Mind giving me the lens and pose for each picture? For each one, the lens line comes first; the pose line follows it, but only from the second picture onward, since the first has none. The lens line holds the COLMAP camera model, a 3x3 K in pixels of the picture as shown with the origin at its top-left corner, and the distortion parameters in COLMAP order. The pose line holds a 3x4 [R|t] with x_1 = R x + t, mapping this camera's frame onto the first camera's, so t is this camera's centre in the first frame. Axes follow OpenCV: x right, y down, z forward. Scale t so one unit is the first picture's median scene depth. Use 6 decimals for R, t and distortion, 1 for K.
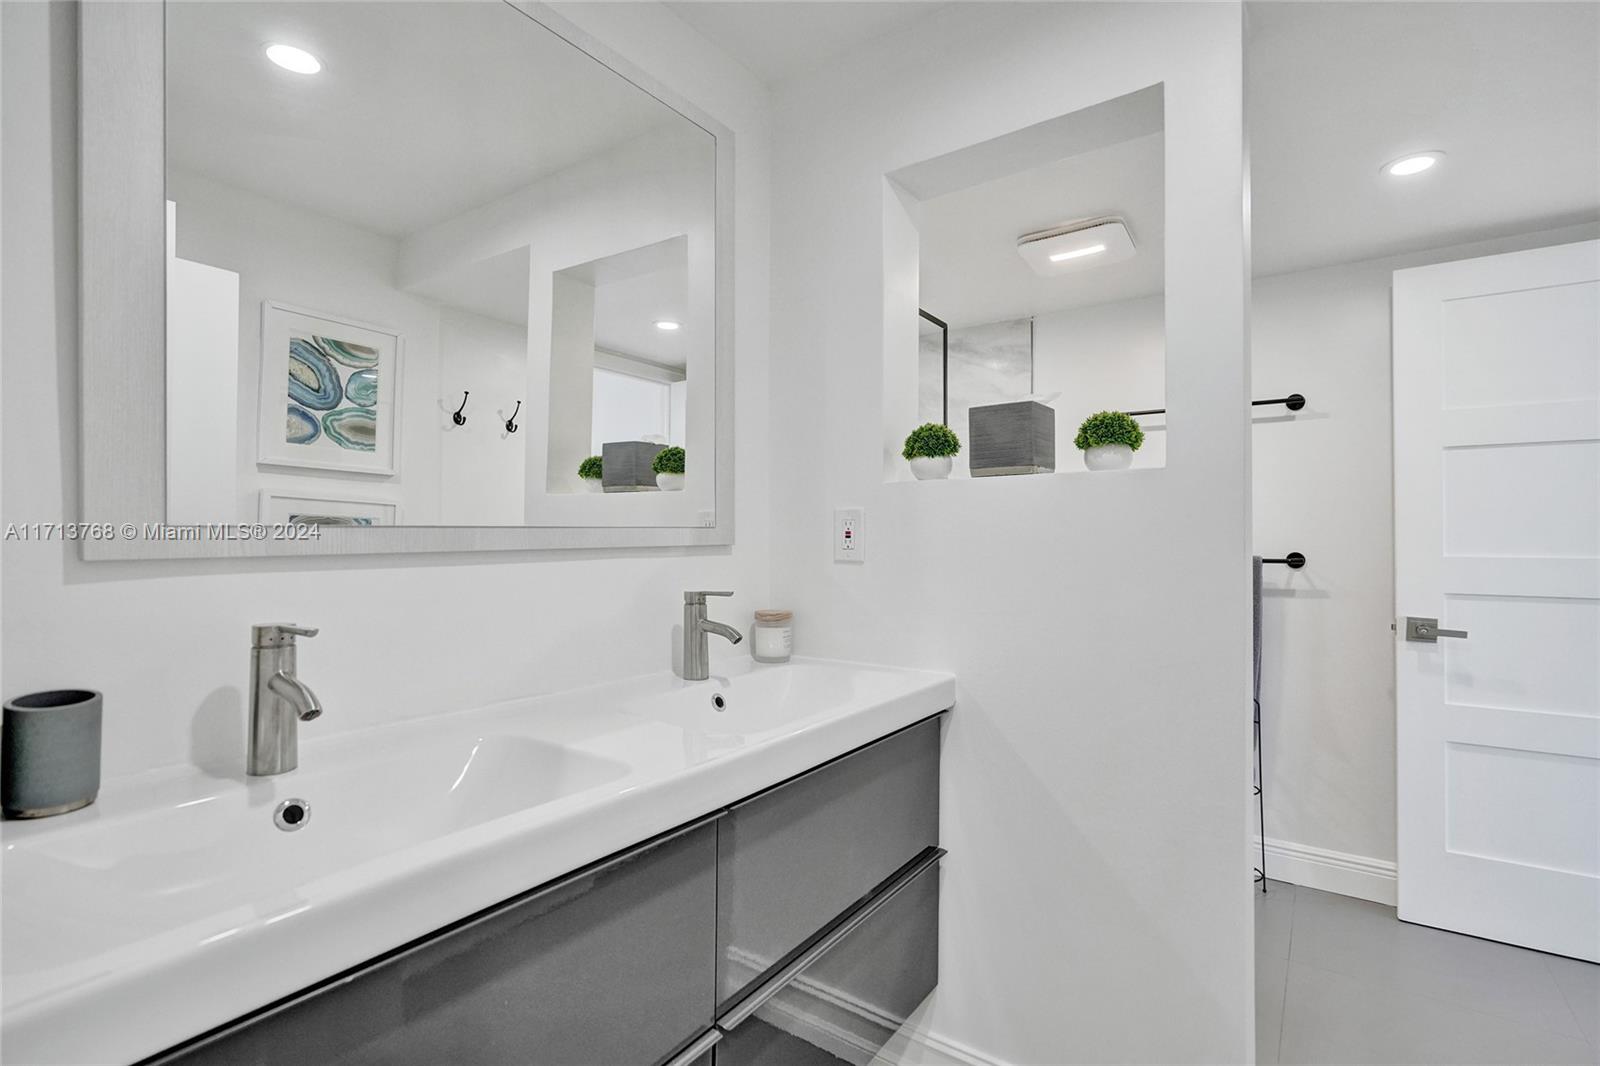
lens RADIAL K [[745.2, 0, 798.8], [0, 745.2, 529.7], [0, 0, 1]] dist [-0.000855, 0.000345]
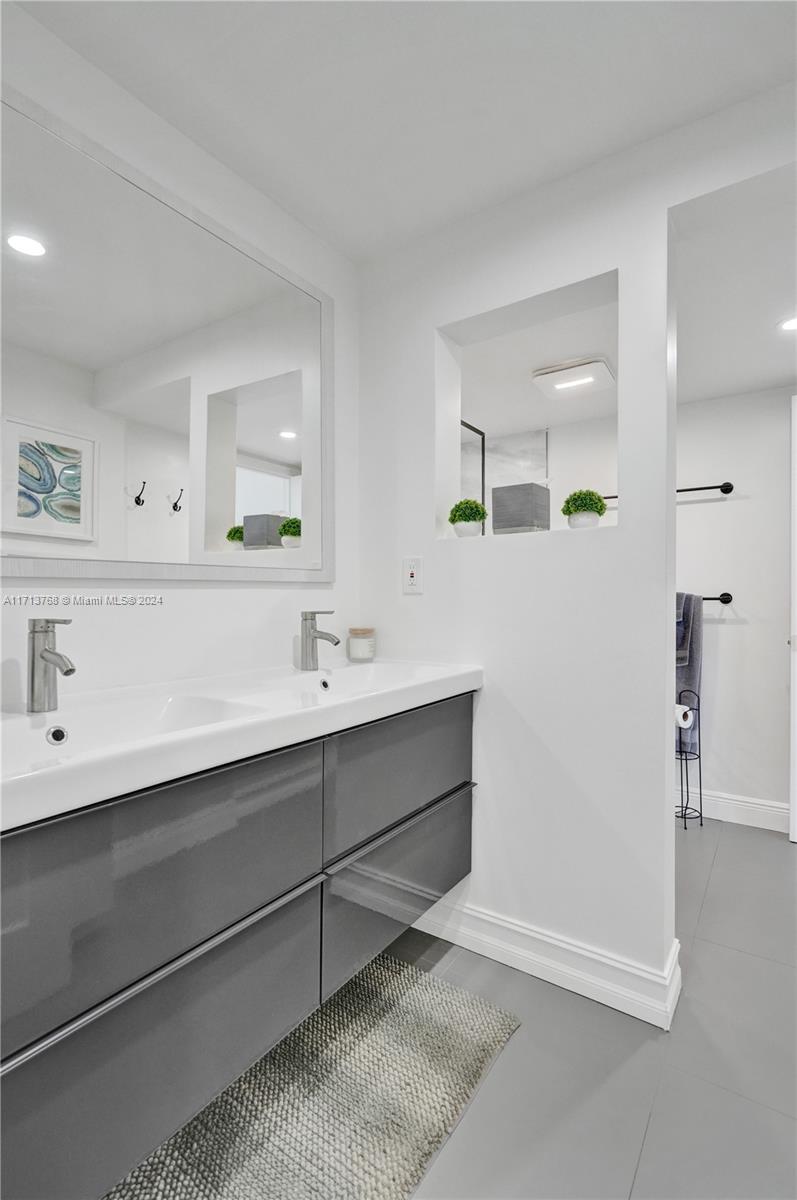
lens RADIAL K [[556.7, 0, 394.1], [0, 556.7, 603.5], [0, 0, 1]] dist [0.004820, 0.000284]
pose [[0.999903, -0.002561, 0.013727, 0.014263], [0.002248, 0.999739, 0.022746, 0.035431], [-0.013782, -0.022713, 0.999647, -0.099112]]
